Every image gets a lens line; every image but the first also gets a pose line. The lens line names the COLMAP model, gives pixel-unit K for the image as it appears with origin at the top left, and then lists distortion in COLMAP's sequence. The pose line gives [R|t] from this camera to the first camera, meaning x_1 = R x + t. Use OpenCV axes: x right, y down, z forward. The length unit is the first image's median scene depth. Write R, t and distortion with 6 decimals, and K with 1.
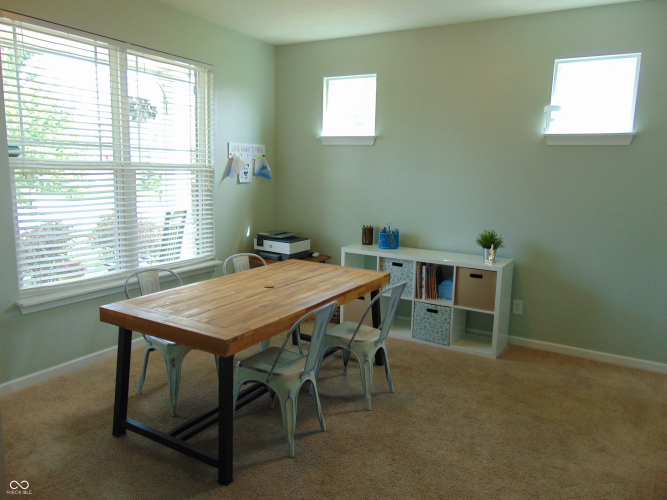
lens RADIAL K [[502.2, 0, 333.7], [0, 502.2, 249.7], [0, 0, 1]] dist [-0.013790, 0.062850]
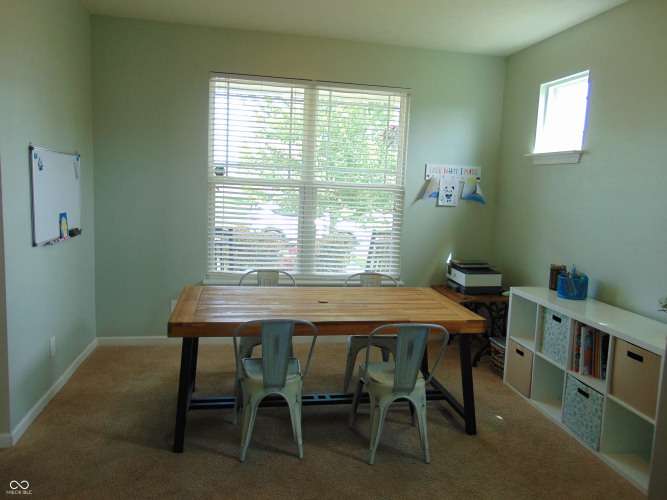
lens RADIAL K [[502.2, 0, 335.7], [0, 502.2, 248.9], [0, 0, 1]] dist [-0.013790, 0.062850]
pose [[0.664083, 0.100548, -0.740867, 0.455906], [-0.149614, 0.988744, 0.000081, -0.024592], [0.732536, 0.110791, 0.671652, 0.247817]]
